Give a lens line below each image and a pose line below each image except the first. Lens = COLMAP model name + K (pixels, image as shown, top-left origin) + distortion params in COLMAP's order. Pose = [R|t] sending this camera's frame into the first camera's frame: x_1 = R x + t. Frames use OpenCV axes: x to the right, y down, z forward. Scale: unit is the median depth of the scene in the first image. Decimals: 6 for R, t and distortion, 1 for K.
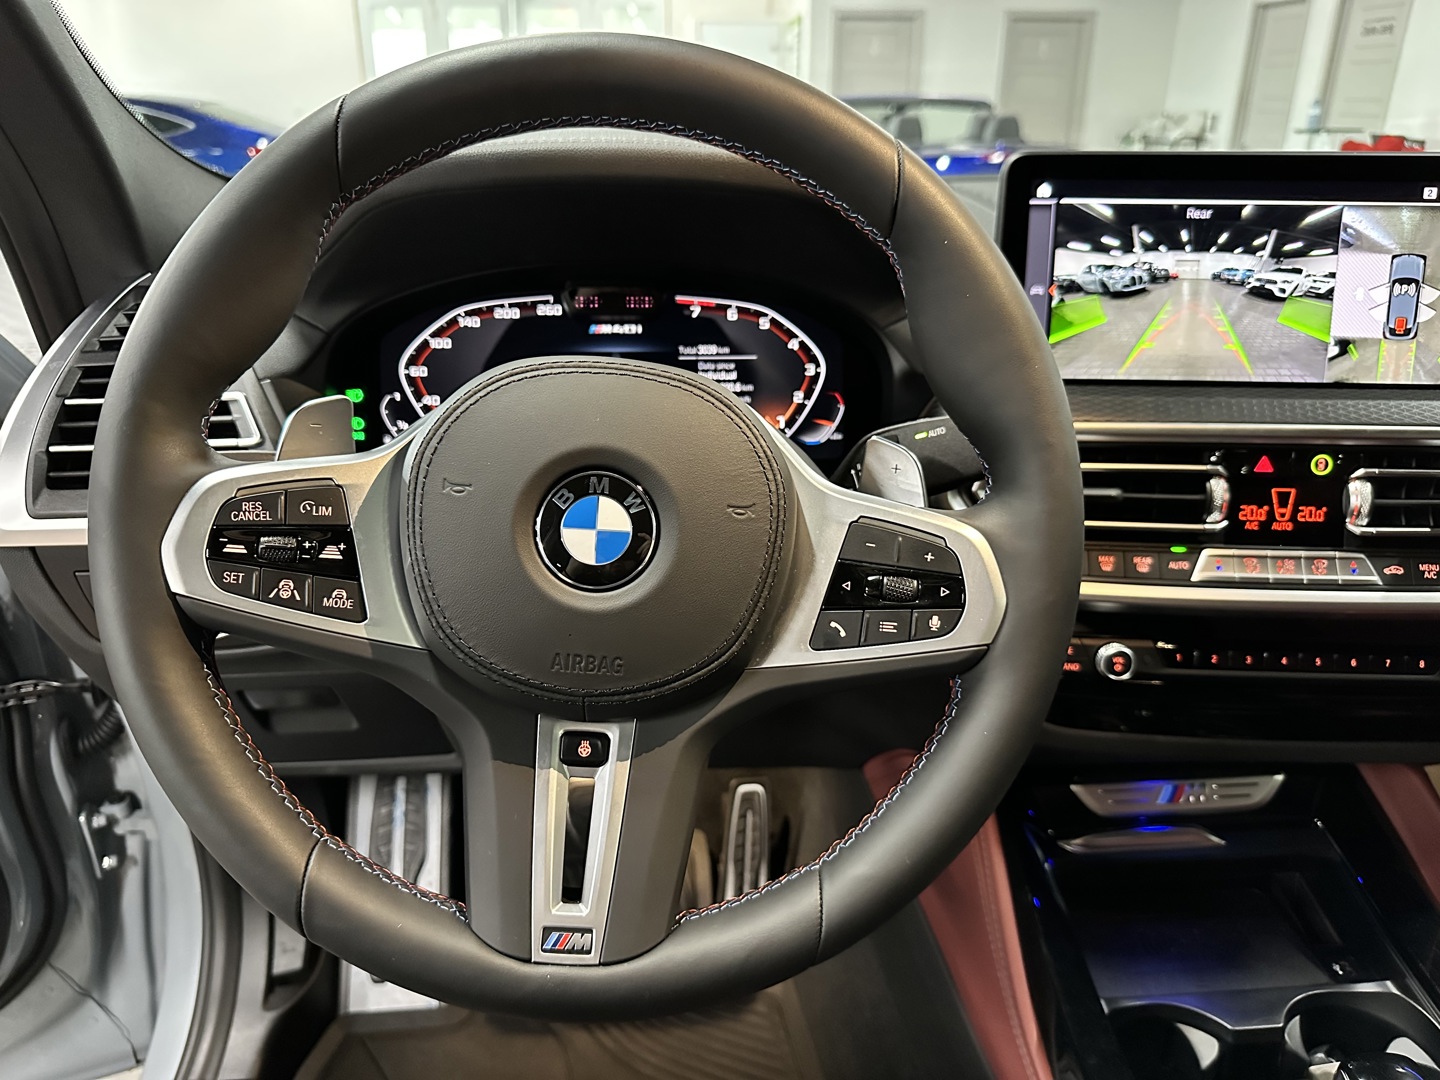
lens RADIAL K [[1018.2, 0, 715.2], [0, 1018.2, 544.5], [0, 0, 1]] dist [-0.007830, -0.007501]
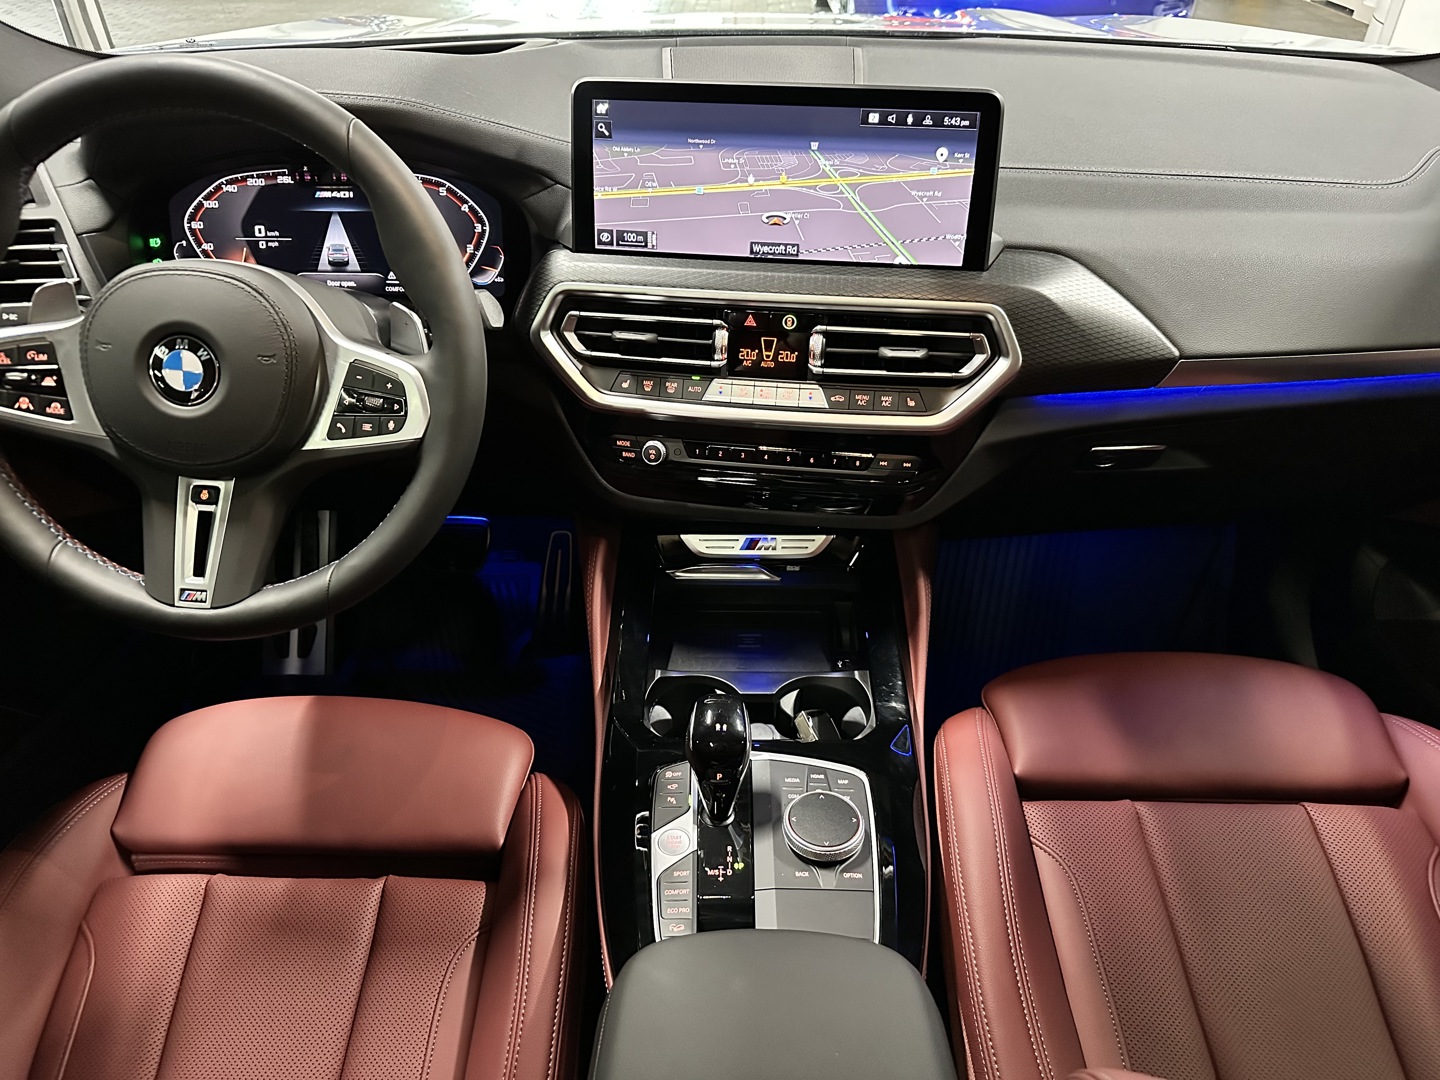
lens RADIAL K [[1020.4, 0, 720.0], [0, 1020.4, 540.0], [0, 0, 1]] dist [0.099642, -0.195105]
pose [[0.995849, 0.048983, -0.076713, 0.618615], [-0.029121, 0.970005, 0.241335, -0.124951], [0.086233, -0.238100, 0.967405, -0.466188]]
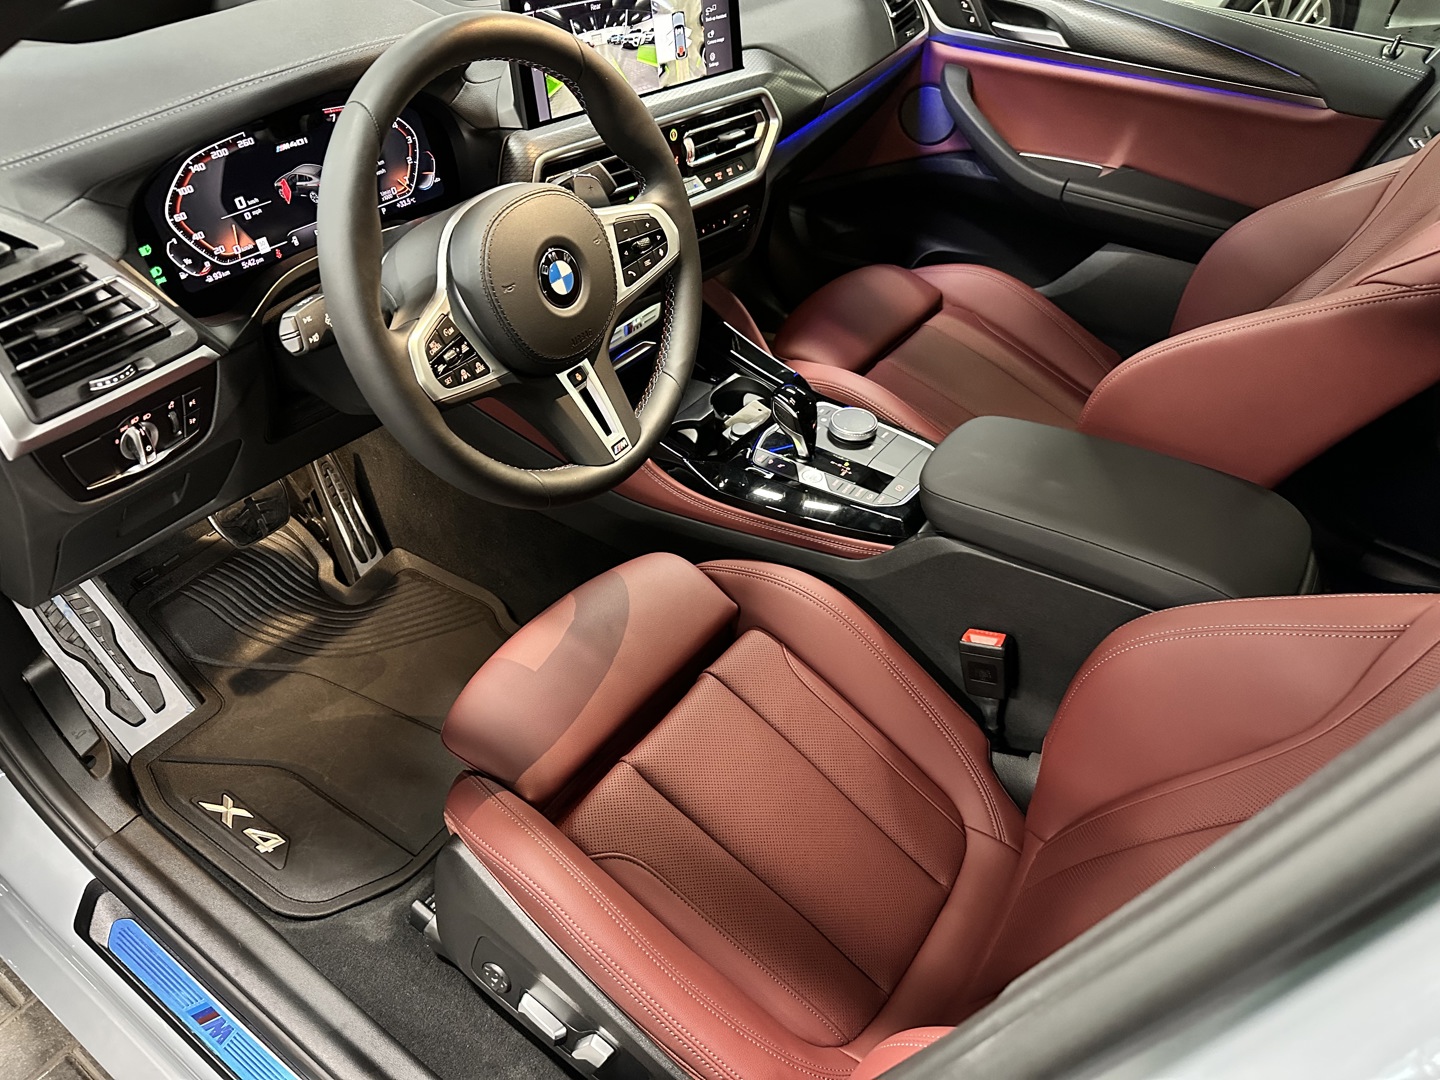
lens RADIAL K [[1054.0, 0, 737.9], [0, 1054.0, 539.5], [0, 0, 1]] dist [0.103256, -0.165184]
pose [[0.606577, -0.481179, 0.632875, -1.027720], [0.216258, 0.865891, 0.451071, -0.306522], [-0.765047, -0.136745, 0.629289, -0.523676]]
